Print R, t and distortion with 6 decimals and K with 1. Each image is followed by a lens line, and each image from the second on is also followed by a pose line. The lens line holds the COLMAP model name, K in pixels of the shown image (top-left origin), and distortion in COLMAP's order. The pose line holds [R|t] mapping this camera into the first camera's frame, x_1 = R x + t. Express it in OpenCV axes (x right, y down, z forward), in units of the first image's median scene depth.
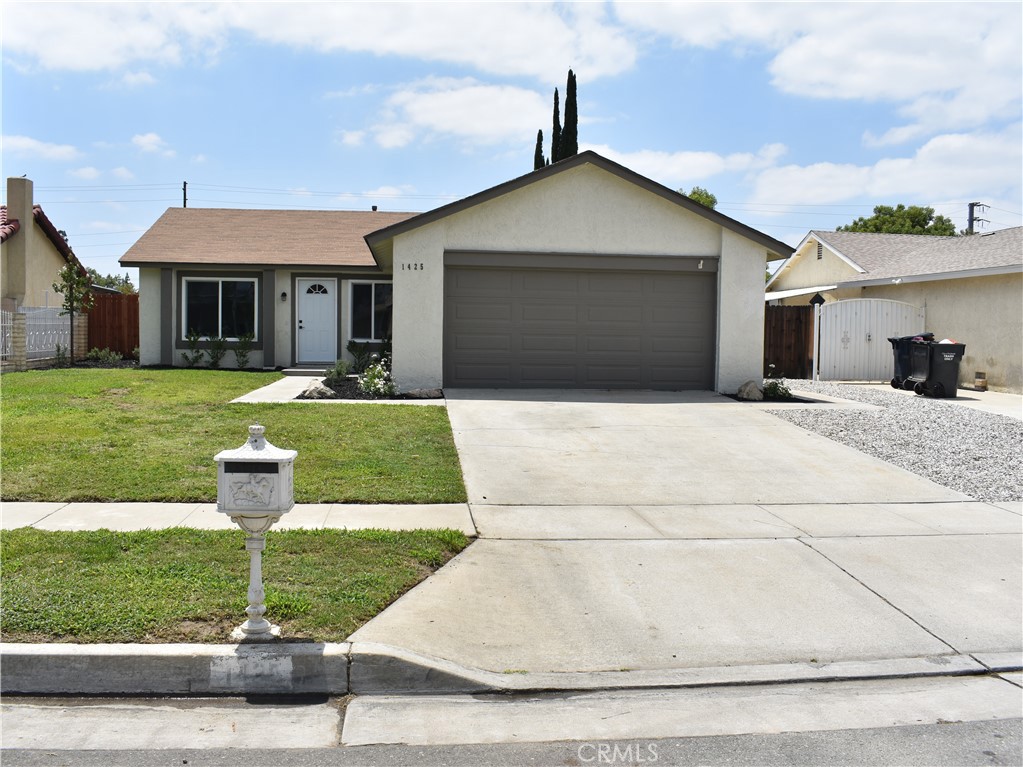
lens RADIAL K [[893.2, 0, 511.5], [0, 893.2, 383.5], [0, 0, 1]] dist [-0.087121, 0.012671]
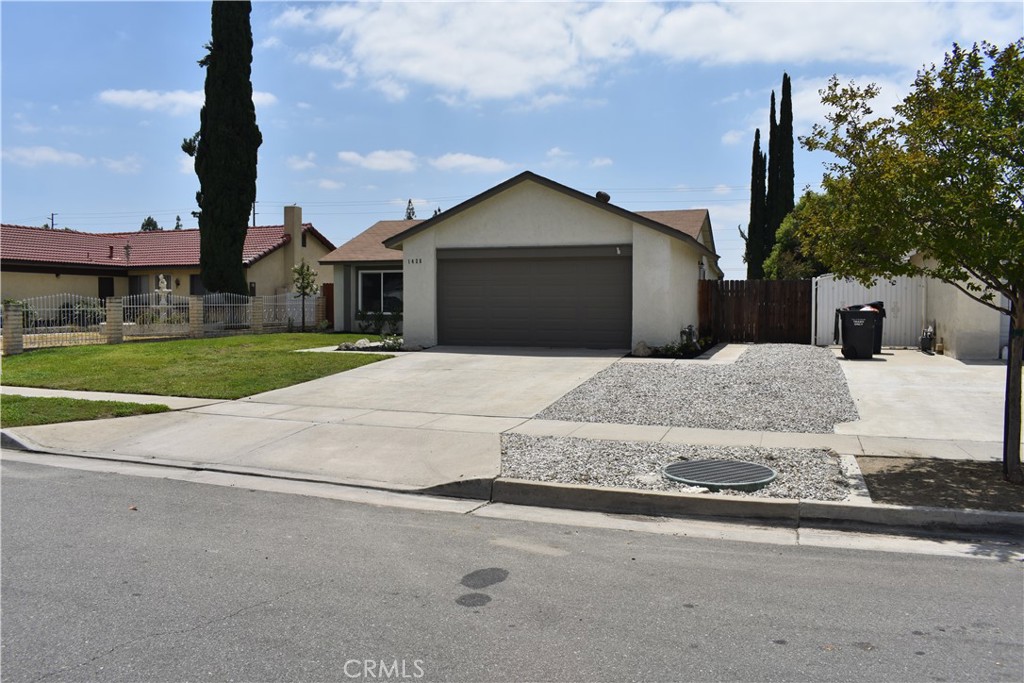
lens RADIAL K [[795.8, 0, 529.0], [0, 795.8, 342.5], [0, 0, 1]] dist [-0.082615, 0.010529]
pose [[0.911655, 0.006572, -0.410903, 0.762036], [-0.013620, 0.999806, -0.014228, 0.022567], [0.410730, 0.018568, 0.911568, -0.132566]]
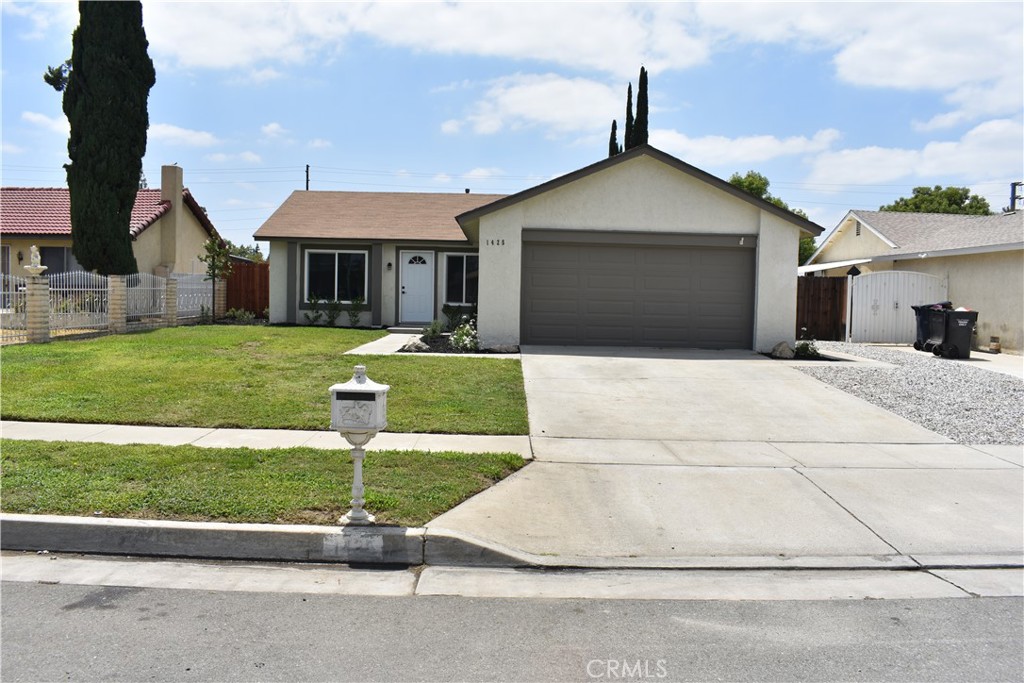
lens RADIAL K [[795.8, 0, 529.0], [0, 795.8, 342.5], [0, 0, 1]] dist [-0.082615, 0.010529]
pose [[0.996805, 0.011856, -0.078983, 0.024908], [-0.011940, 0.999929, -0.000599, 0.003598], [0.078970, 0.001540, 0.996876, -0.071658]]
